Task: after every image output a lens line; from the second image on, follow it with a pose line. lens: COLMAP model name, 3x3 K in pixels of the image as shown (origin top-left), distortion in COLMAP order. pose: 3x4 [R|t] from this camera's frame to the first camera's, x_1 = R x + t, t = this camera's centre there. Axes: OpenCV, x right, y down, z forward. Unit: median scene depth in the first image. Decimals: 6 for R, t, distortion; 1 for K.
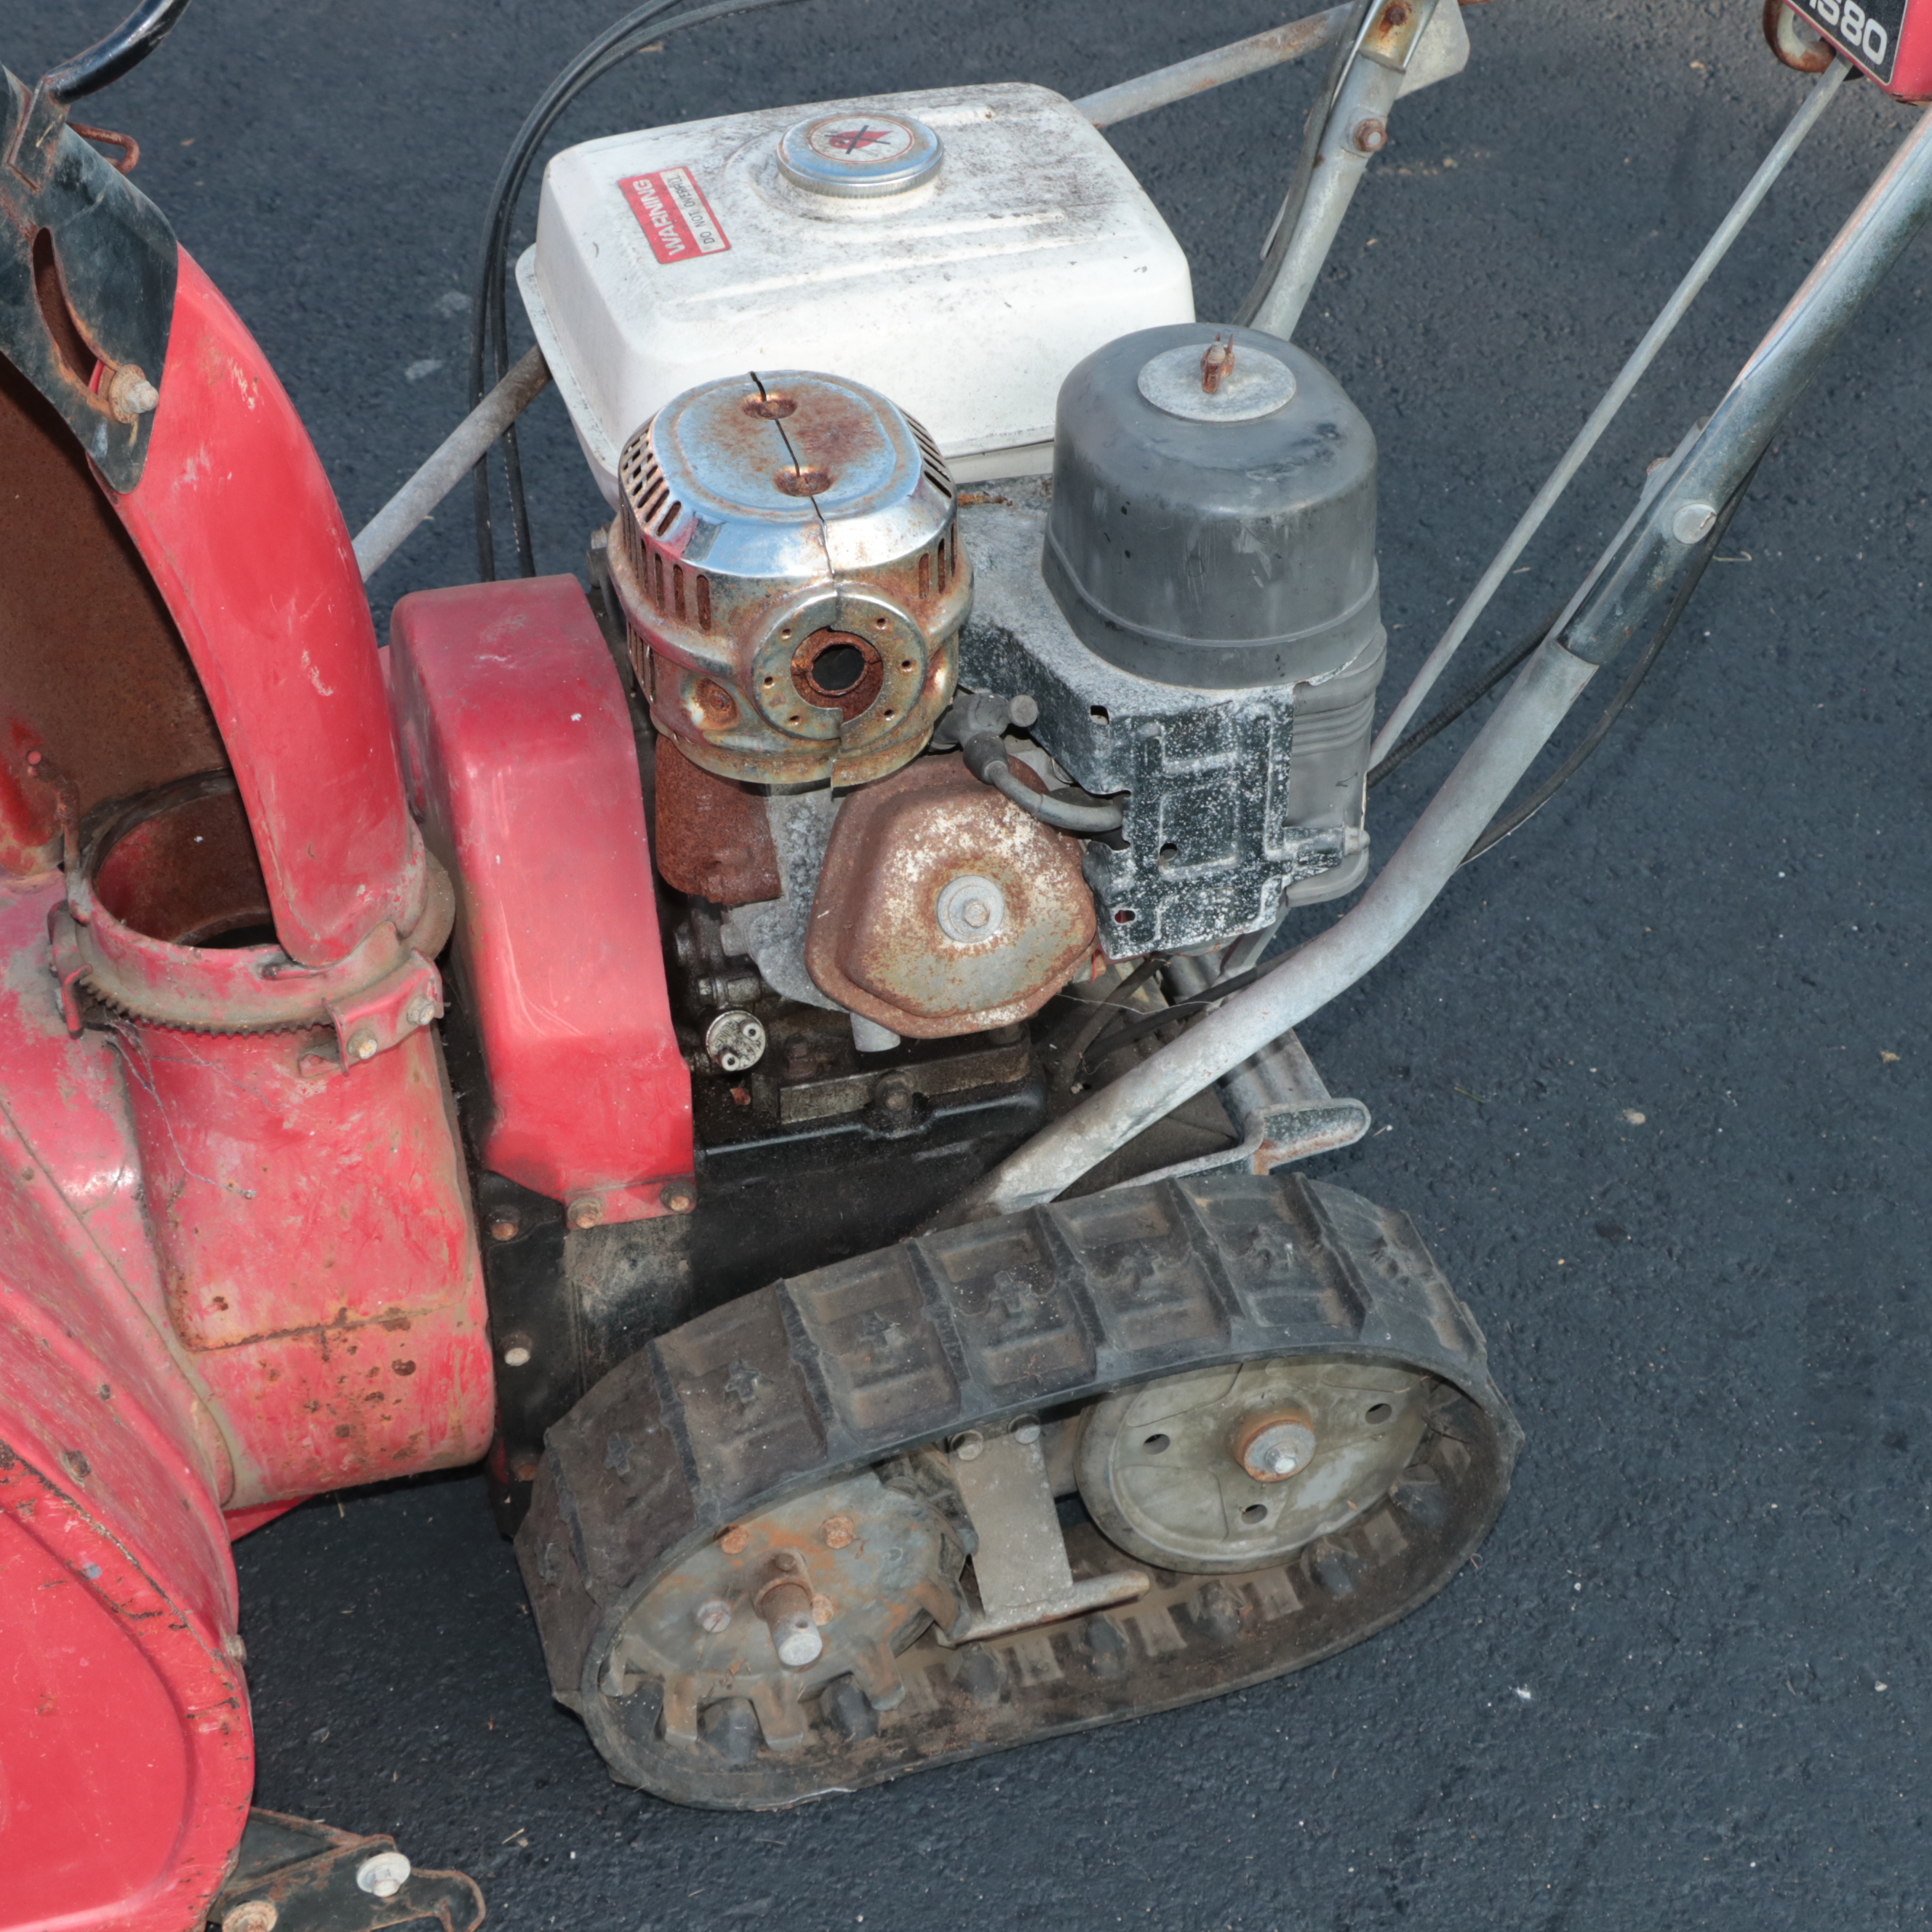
lens RADIAL K [[3842.6, 0, 966.0], [0, 3842.6, 966.0], [0, 0, 1]] dist [0.012208, 0.306783]
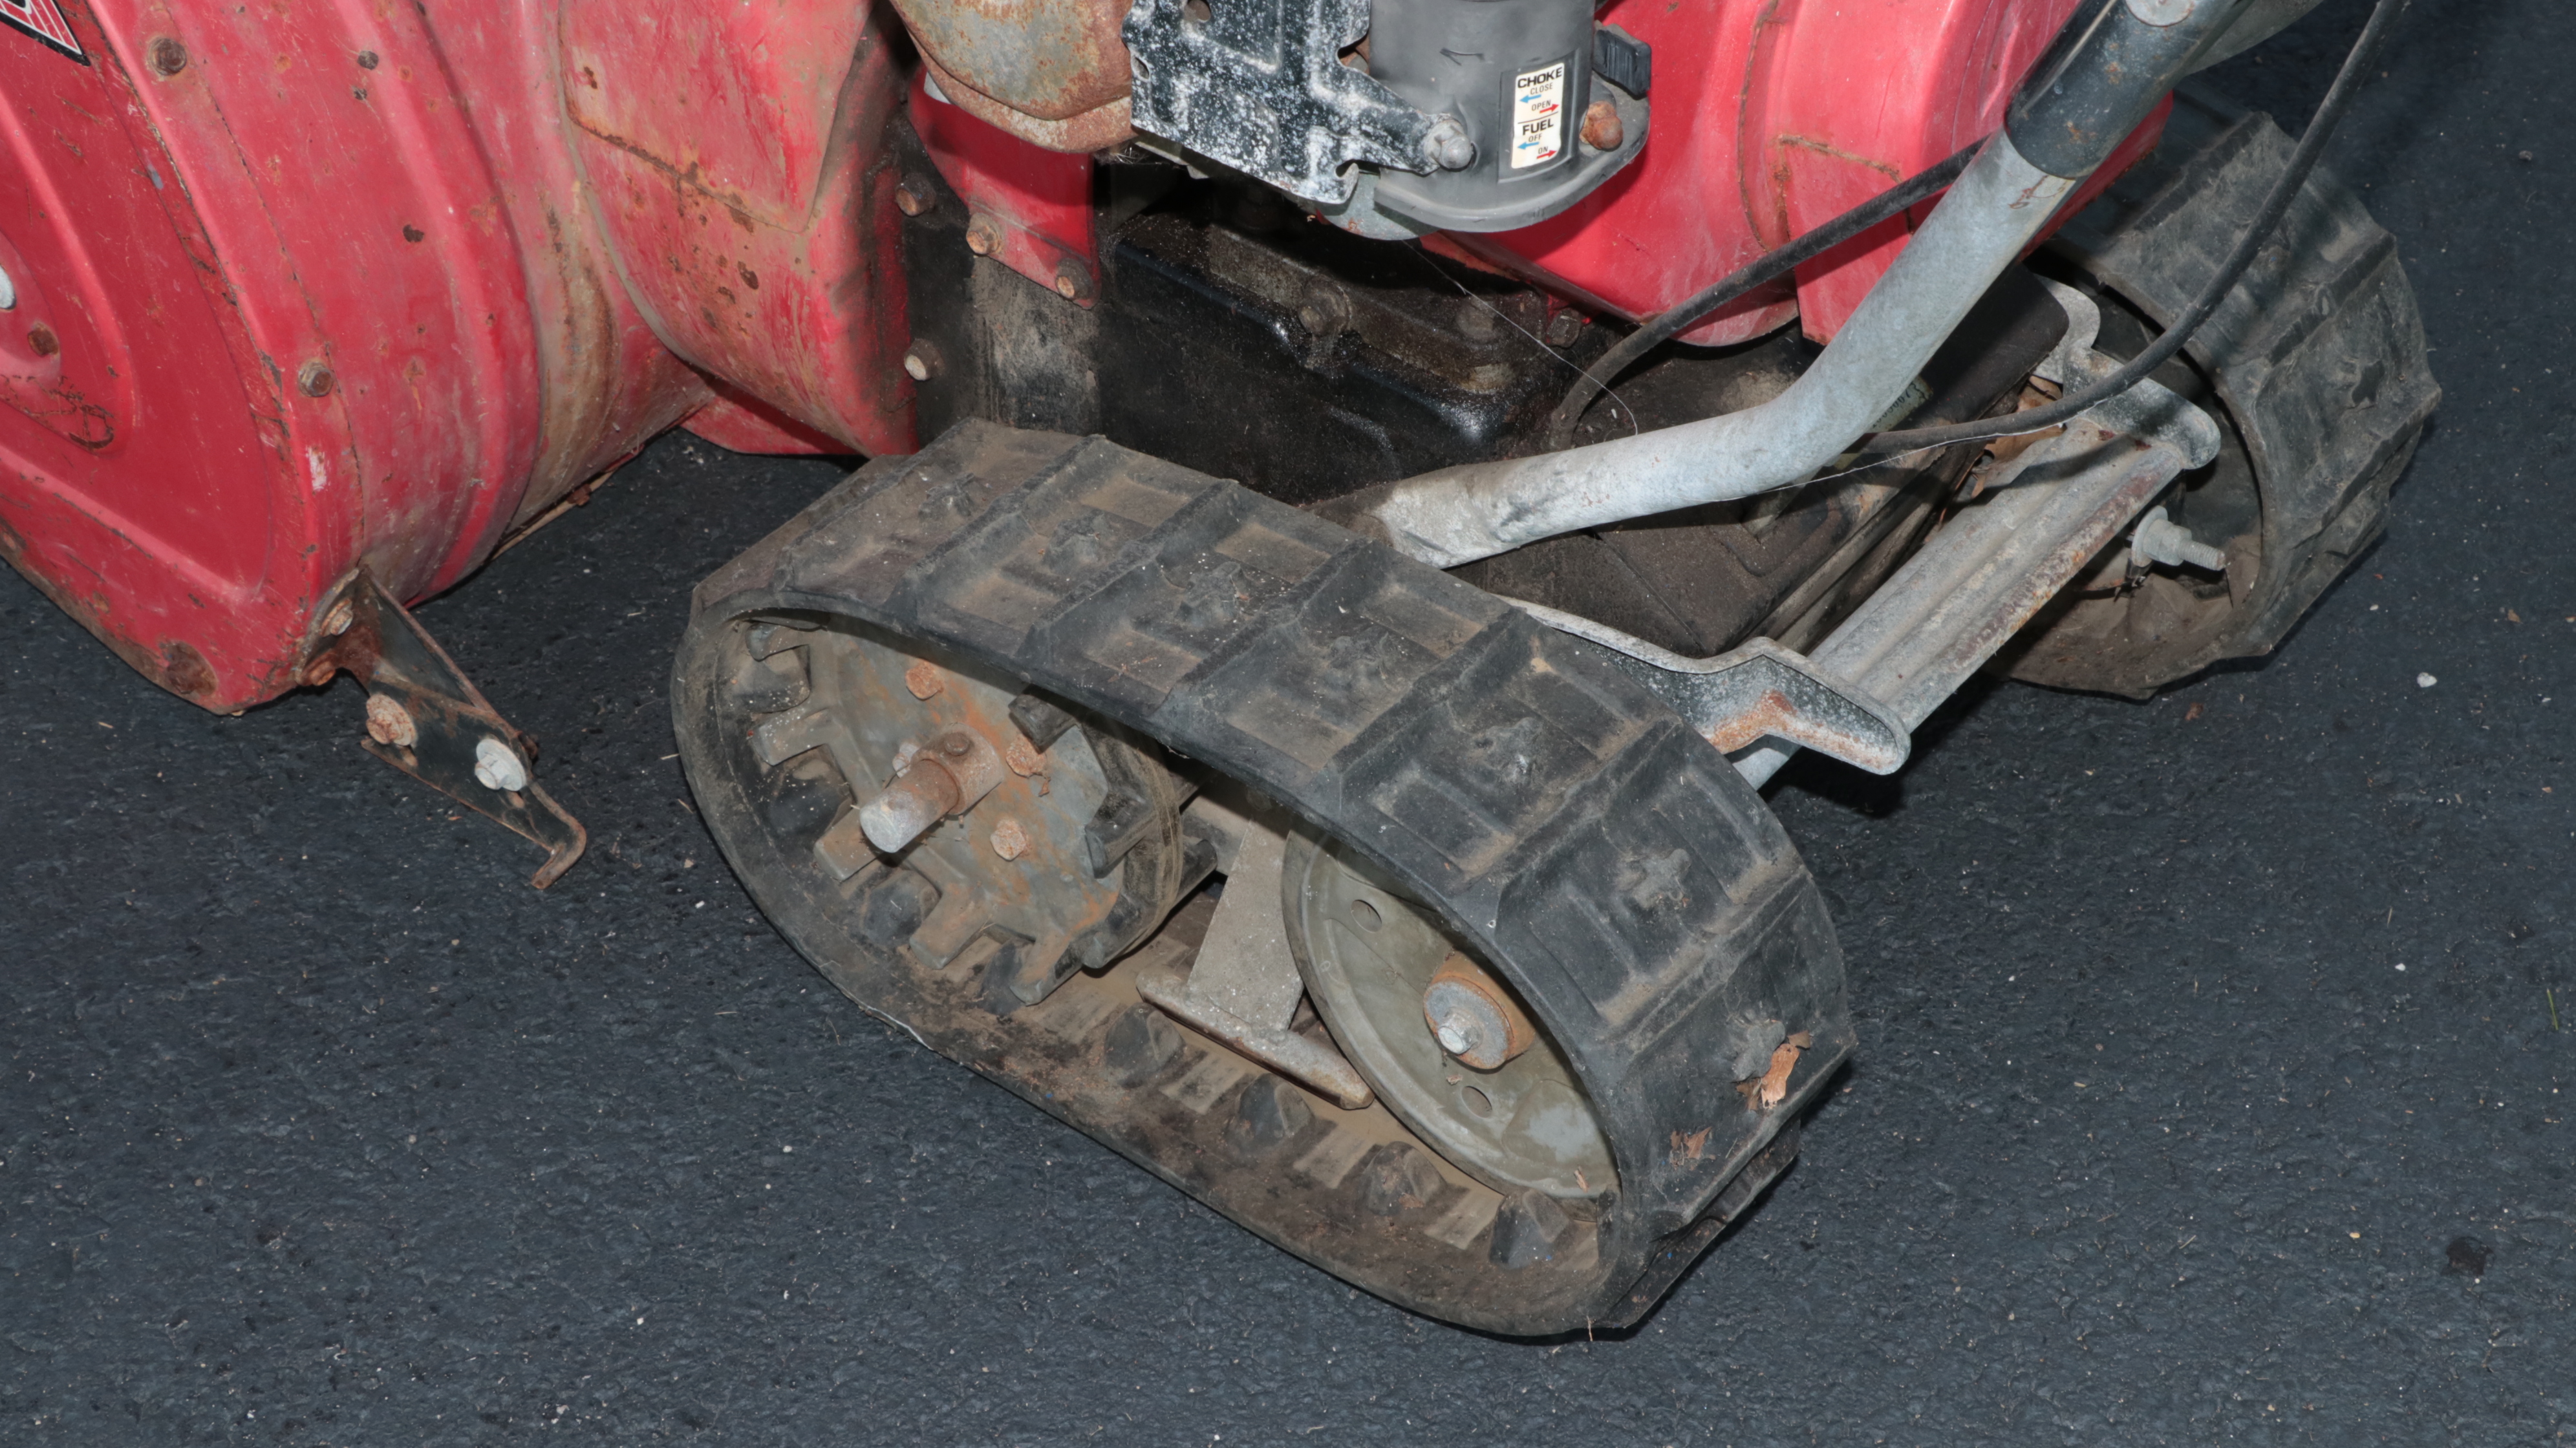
lens RADIAL K [[4049.6, 0, 1288.0], [0, 4049.6, 724.0], [0, 0, 1]] dist [0.055495, 0.026682]
pose [[0.589356, 0.551590, -0.590261, 0.501047], [-0.498141, 0.823327, 0.272010, -0.115334], [0.636016, 0.133723, 0.760002, 0.409765]]
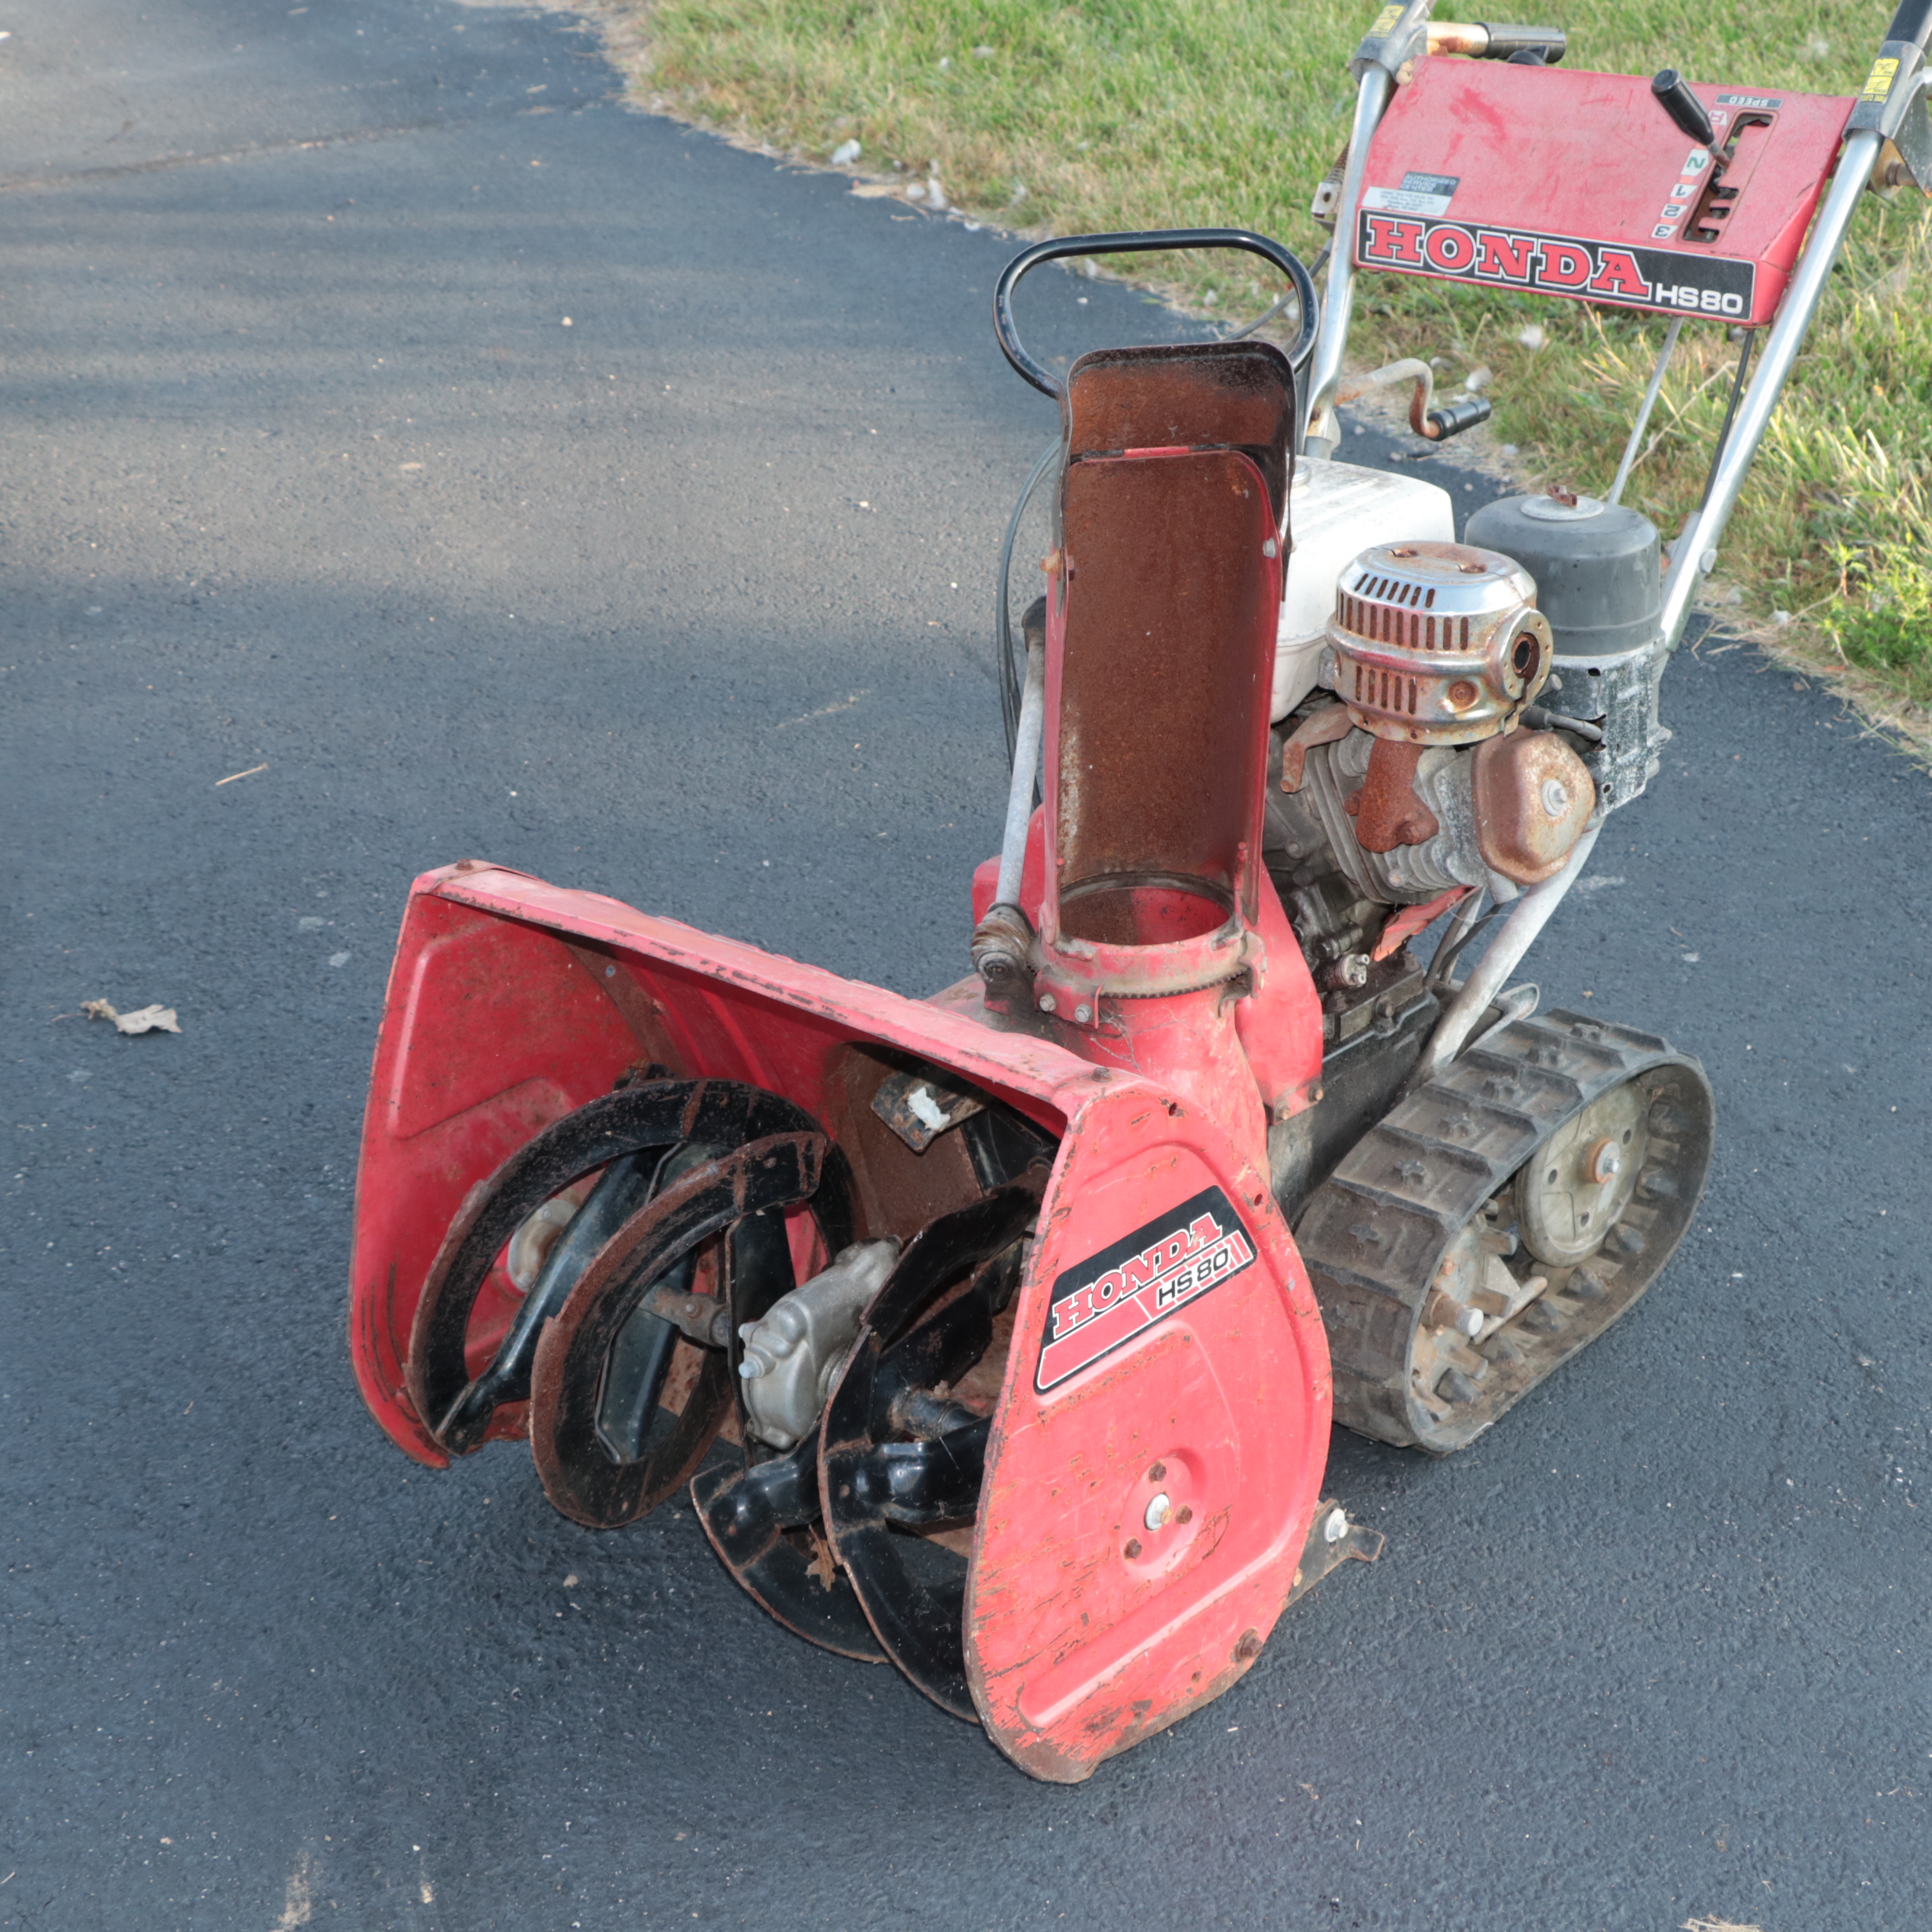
lens RADIAL K [[3419.0, 0, 968.0], [0, 3419.0, 907.5], [0, 0, 1]] dist [-0.054929, 0.296630]
pose [[0.840888, -0.237152, 0.486484, -0.944307], [0.353247, 0.921507, -0.161370, 0.179792], [-0.410029, 0.307543, 0.858658, -0.245652]]
